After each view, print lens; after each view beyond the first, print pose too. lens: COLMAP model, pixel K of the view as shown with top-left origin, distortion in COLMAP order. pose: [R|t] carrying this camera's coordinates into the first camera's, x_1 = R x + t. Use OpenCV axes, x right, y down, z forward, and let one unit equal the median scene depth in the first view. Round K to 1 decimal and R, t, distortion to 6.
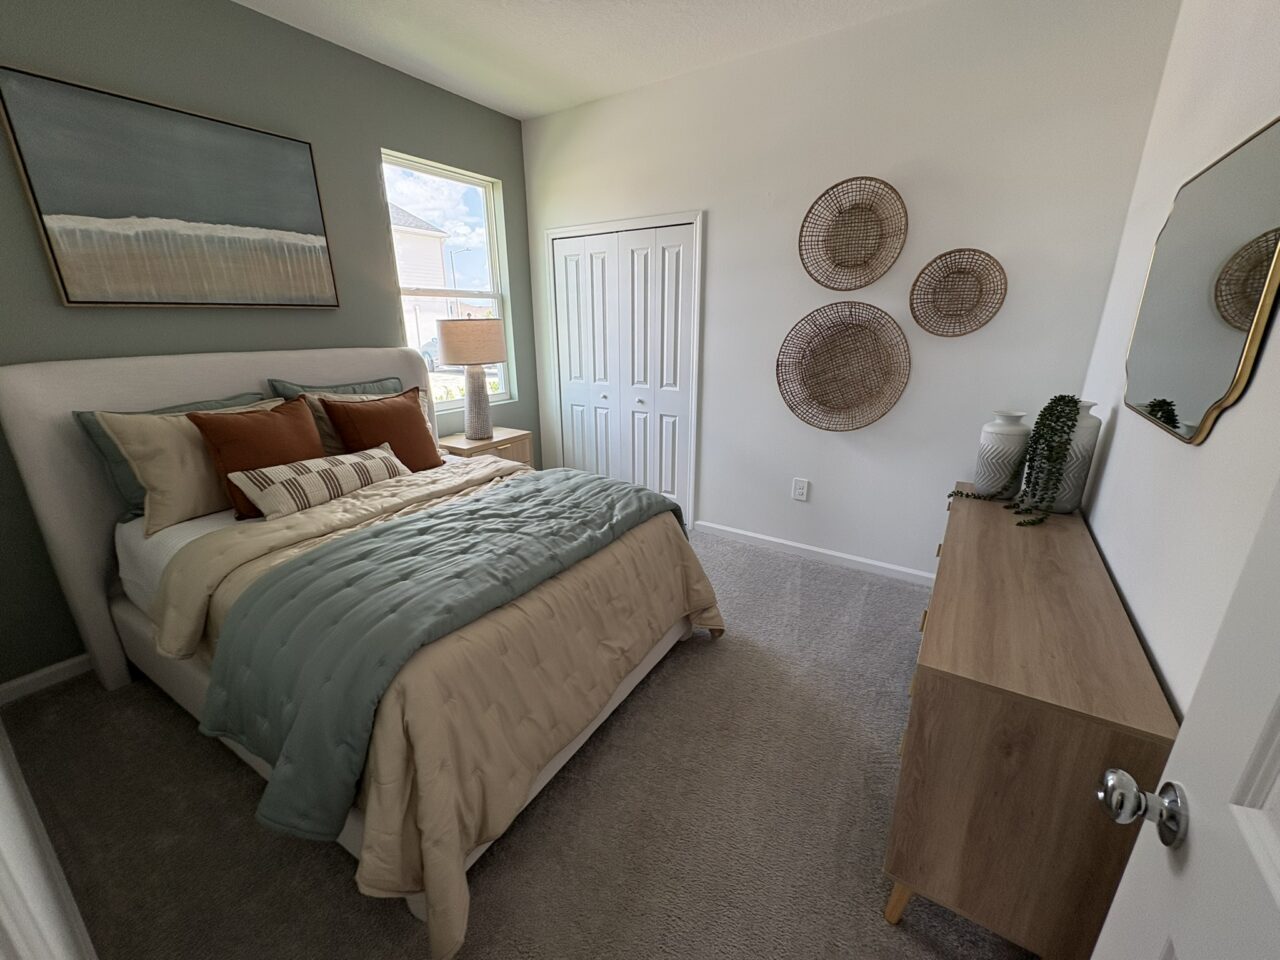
lens RADIAL K [[508.4, 0, 638.4], [0, 508.4, 478.9], [0, 0, 1]] dist [0.003425, -0.000010]
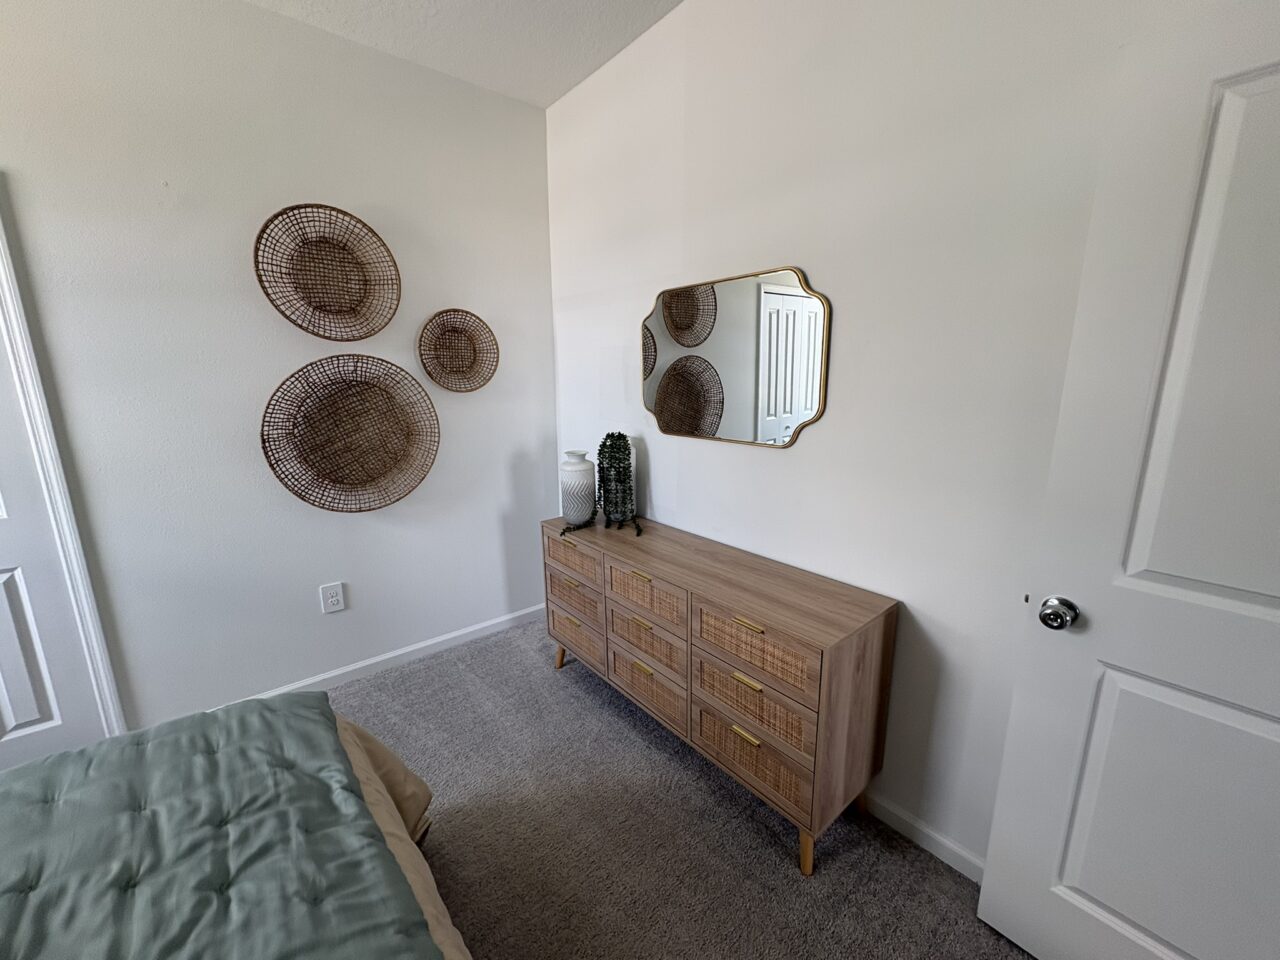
lens RADIAL K [[508.4, 0, 639.9], [0, 508.4, 481.1], [0, 0, 1]] dist [0.003425, -0.000010]
pose [[0.292235, -0.195783, 0.936092, -0.270416], [0.287265, 0.951590, 0.109344, -0.118186], [-0.912183, 0.236952, 0.334329, 0.374244]]
